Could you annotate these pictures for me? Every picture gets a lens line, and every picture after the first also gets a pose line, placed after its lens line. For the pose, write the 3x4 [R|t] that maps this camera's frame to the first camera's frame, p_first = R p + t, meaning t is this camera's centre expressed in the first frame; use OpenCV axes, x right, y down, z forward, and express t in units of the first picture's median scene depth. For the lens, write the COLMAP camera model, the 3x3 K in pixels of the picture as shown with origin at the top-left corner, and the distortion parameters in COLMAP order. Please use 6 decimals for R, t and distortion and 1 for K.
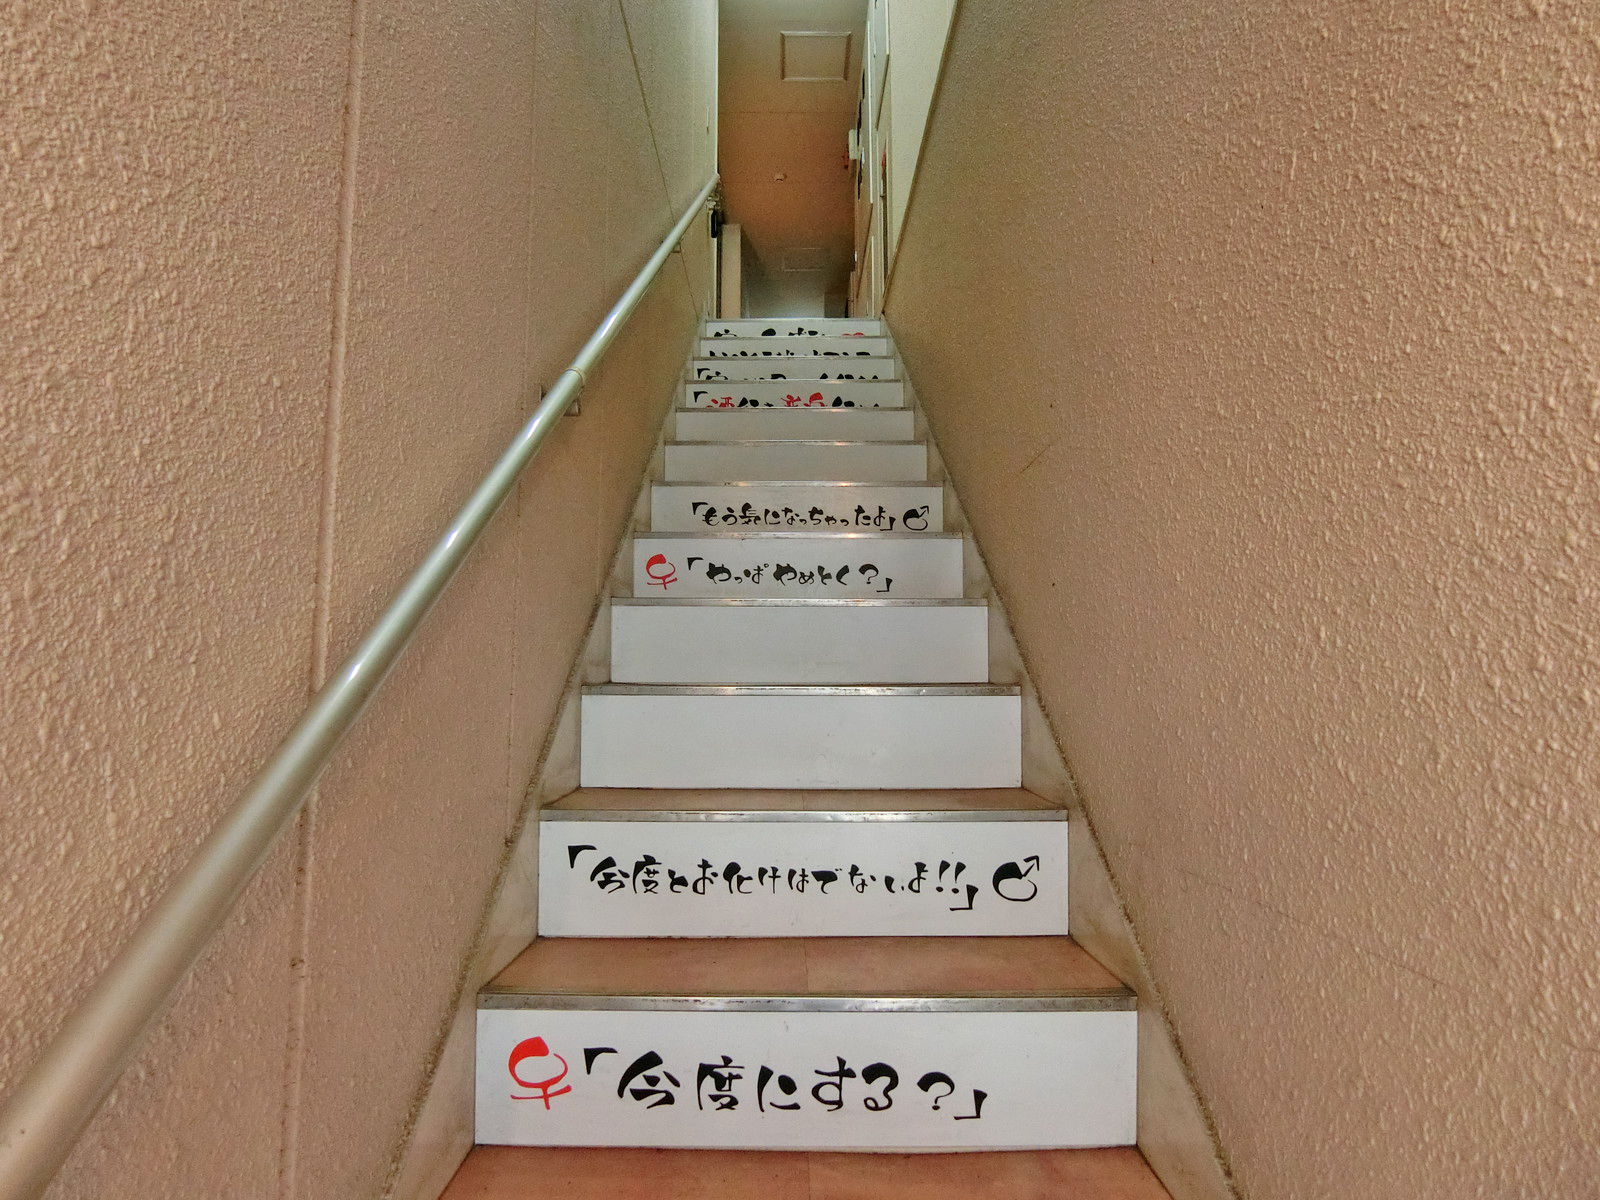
lens RADIAL K [[895.0, 0, 801.8], [0, 895.0, 599.3], [0, 0, 1]] dist [-0.011648, 0.002543]
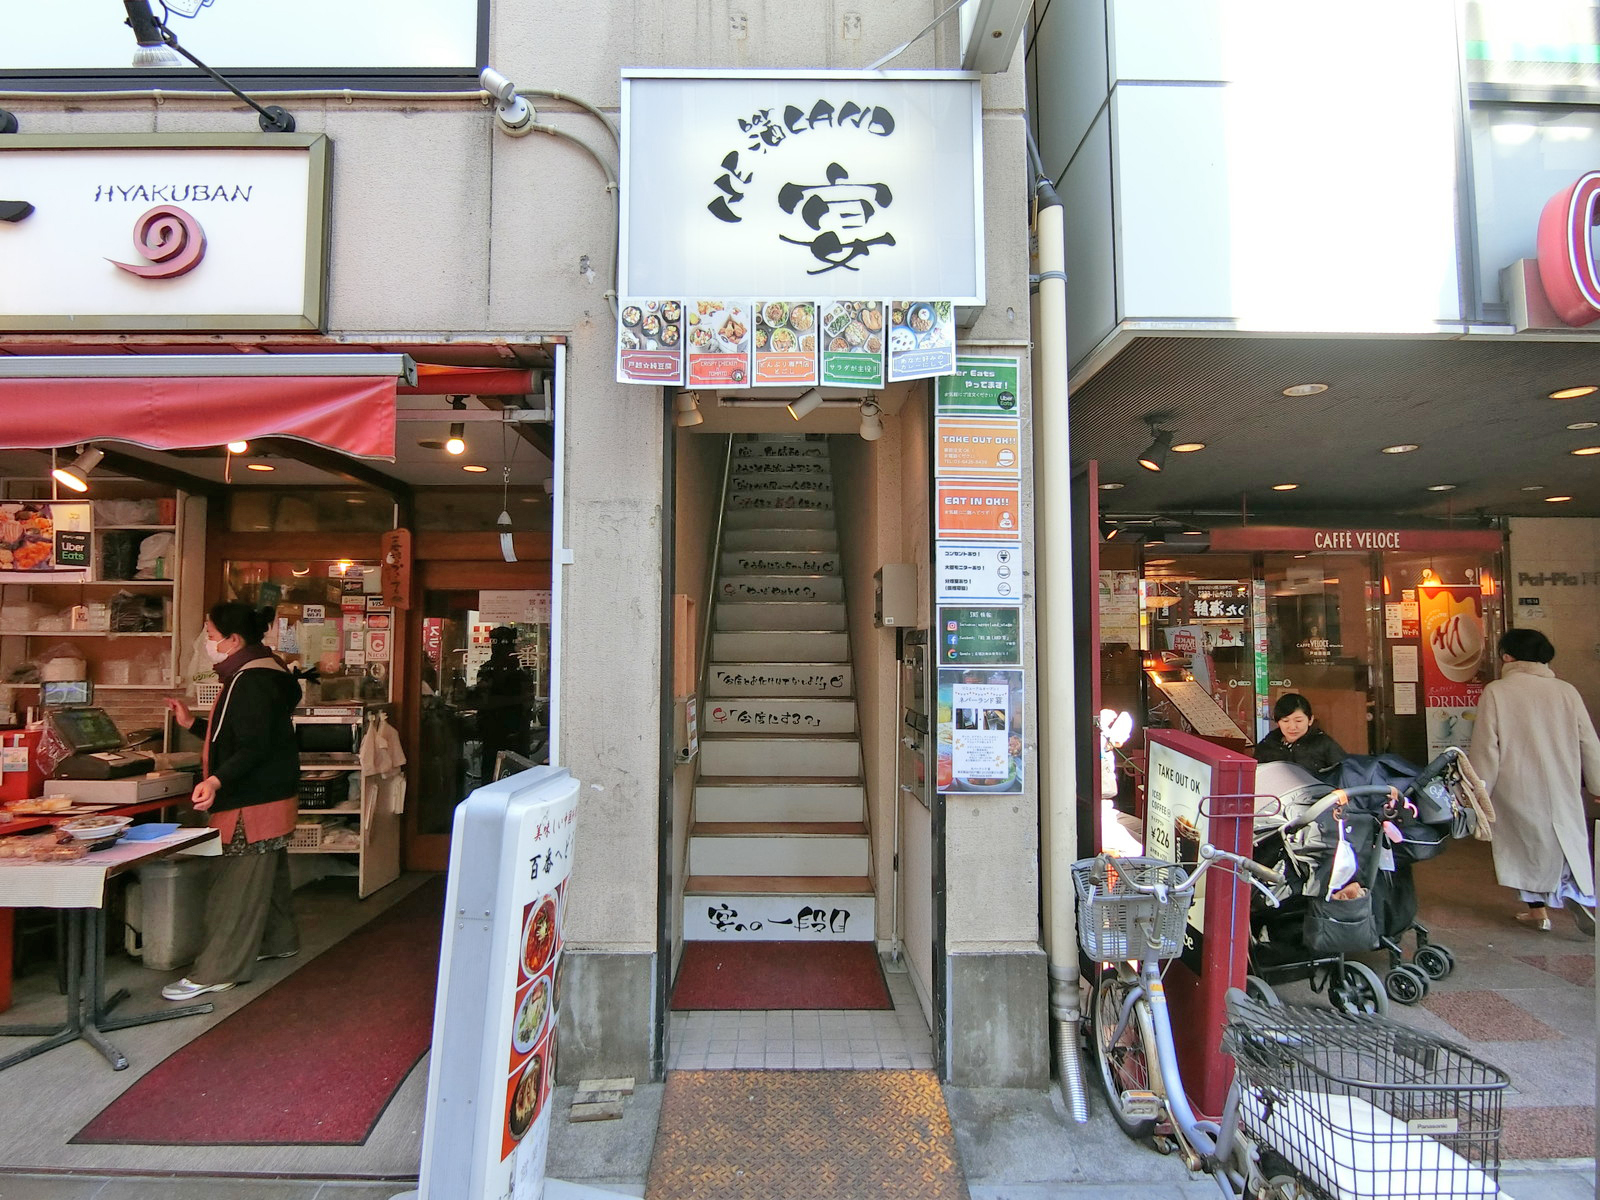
lens RADIAL K [[895.0, 0, 795.6], [0, 895.0, 599.0], [0, 0, 1]] dist [-0.011648, 0.002543]
pose [[0.999963, 0.007090, 0.004815, 0.045389], [-0.007286, 0.999094, 0.041923, -0.185695], [-0.004514, -0.041956, 0.999109, -2.680182]]
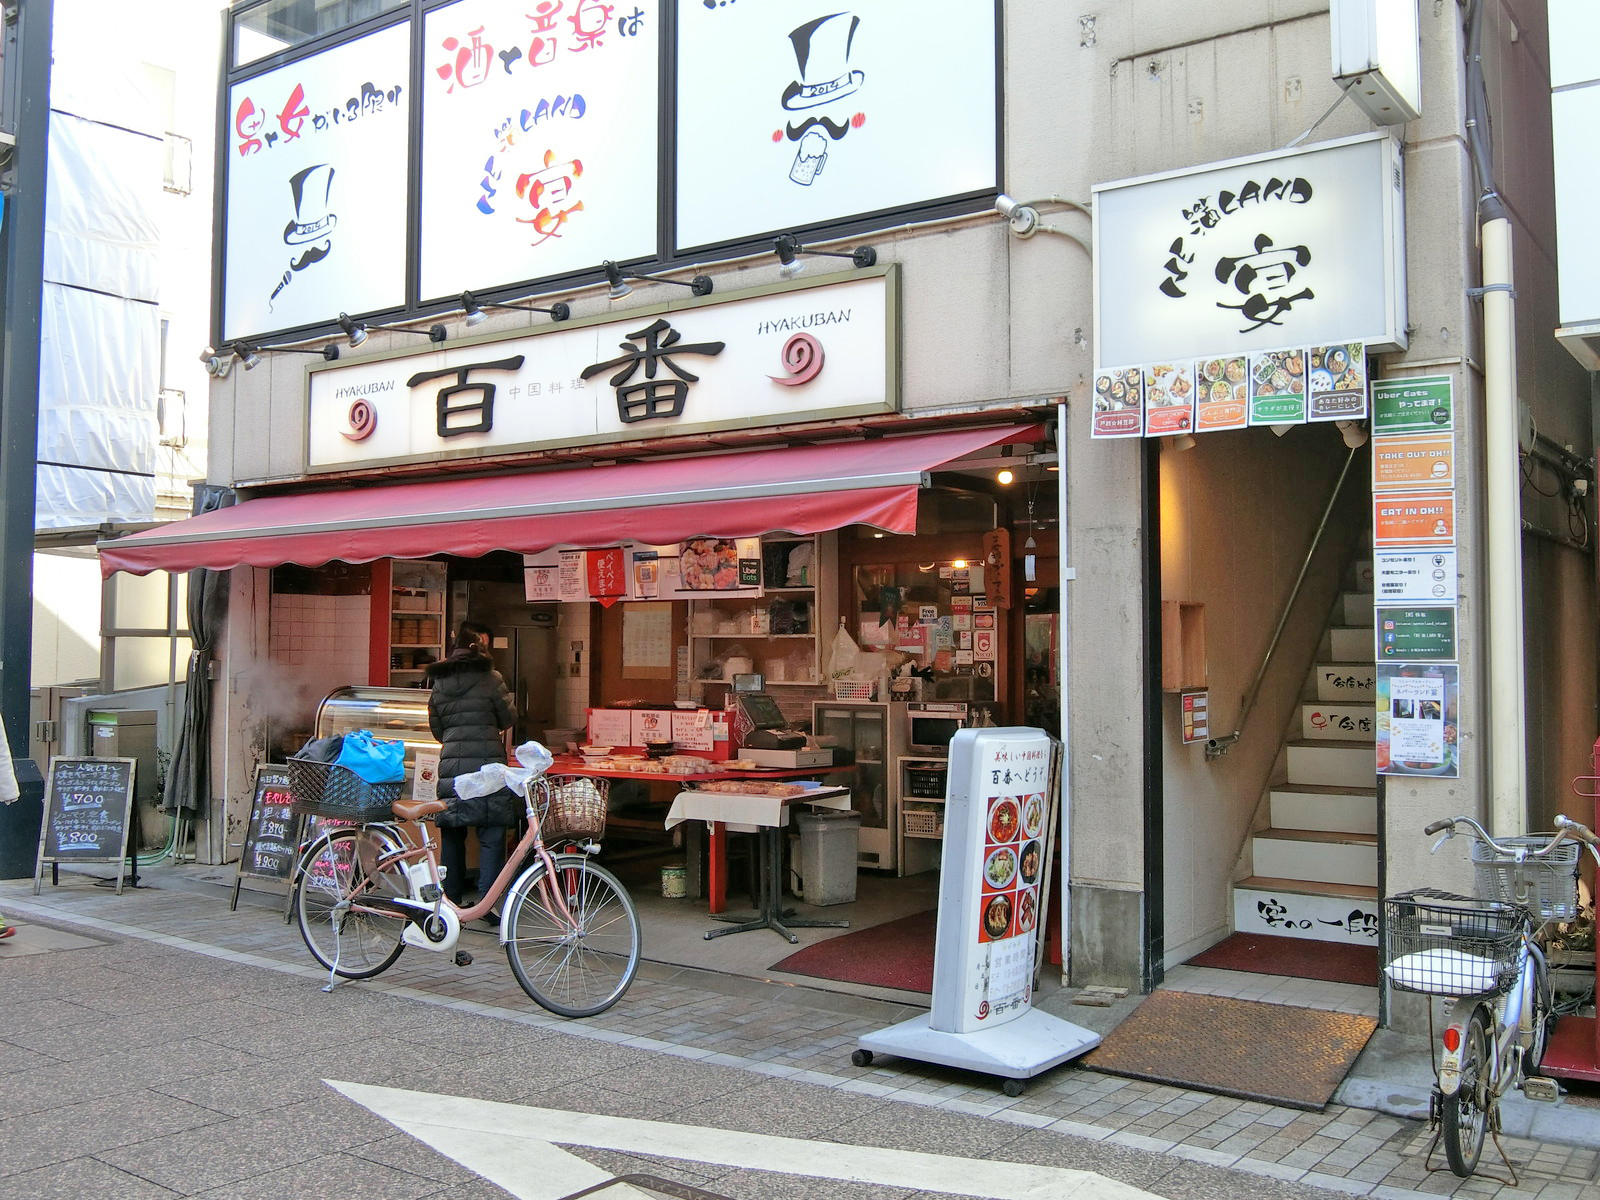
lens RADIAL K [[1478.7, 0, 800.7], [0, 1478.7, 594.9], [0, 0, 1]] dist [-0.021110, 0.000000]
pose [[0.815456, -0.016484, -0.578584, 1.287311], [0.052614, 0.997567, 0.045733, -0.357496], [0.576423, -0.067734, 0.814340, -4.443533]]
